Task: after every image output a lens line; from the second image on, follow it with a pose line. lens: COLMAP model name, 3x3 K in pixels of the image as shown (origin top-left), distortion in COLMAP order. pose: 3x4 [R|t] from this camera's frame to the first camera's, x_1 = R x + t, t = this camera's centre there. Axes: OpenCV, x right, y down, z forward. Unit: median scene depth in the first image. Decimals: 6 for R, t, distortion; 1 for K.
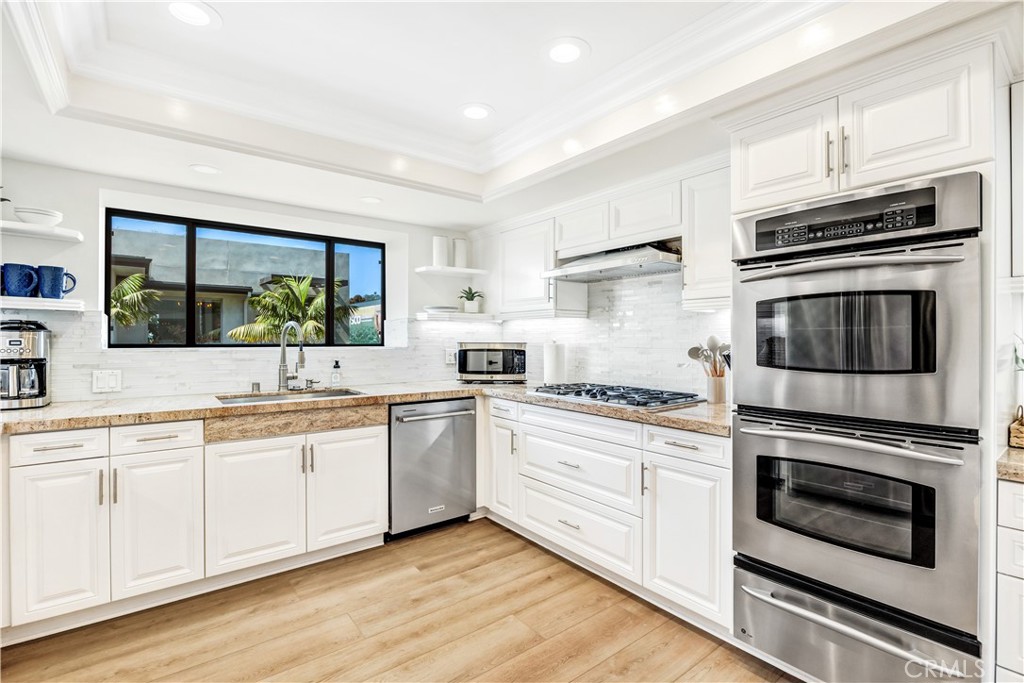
lens RADIAL K [[462.7, 0, 512.0], [0, 462.7, 341.5], [0, 0, 1]] dist [-0.011456, 0.000303]
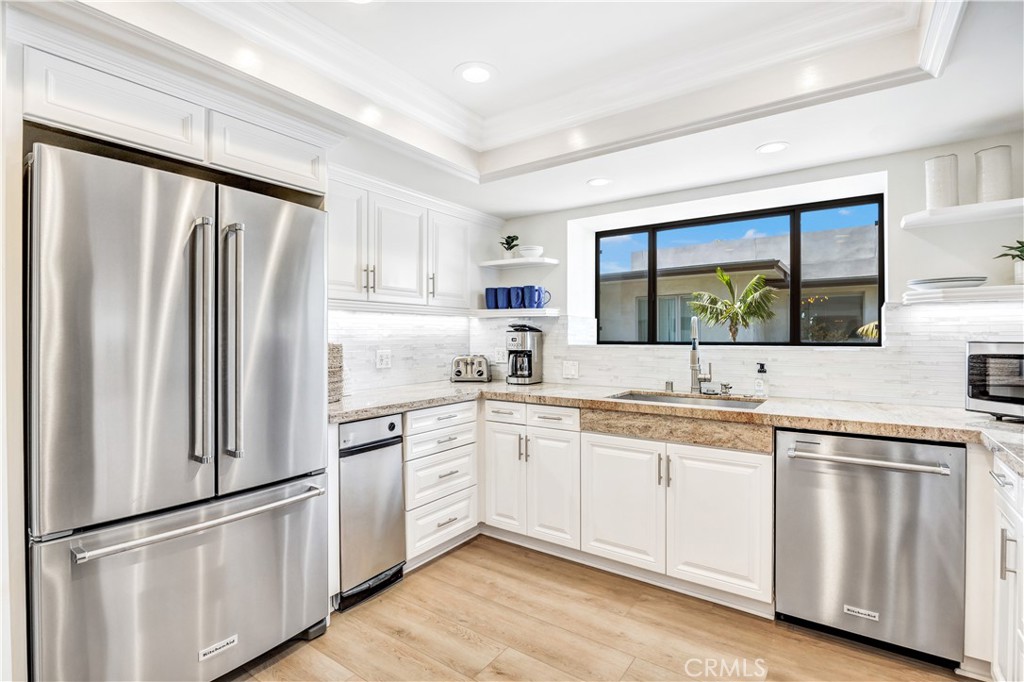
lens RADIAL K [[484.6, 0, 512.0], [0, 484.6, 341.0], [0, 0, 1]] dist [-0.010000, 0.001246]
pose [[0.303645, 0.005038, -0.952772, 0.338745], [-0.001744, 0.999987, 0.004731, -0.000250], [0.952784, 0.000225, 0.303650, 0.408188]]
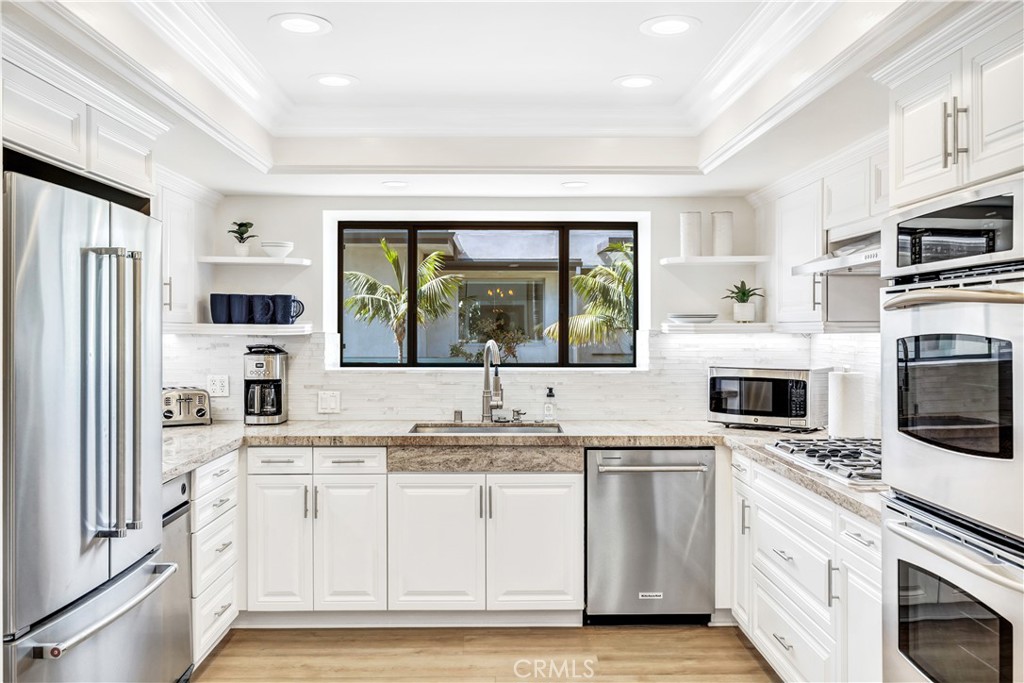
lens RADIAL K [[851.3, 0, 512.0], [0, 851.3, 341.5], [0, 0, 1]] dist [0.002973, 0.006150]
pose [[0.802439, 0.005396, -0.596709, 0.521015], [-0.001038, 0.999970, 0.007647, -0.057710], [0.596733, -0.005517, 0.802421, -0.242856]]
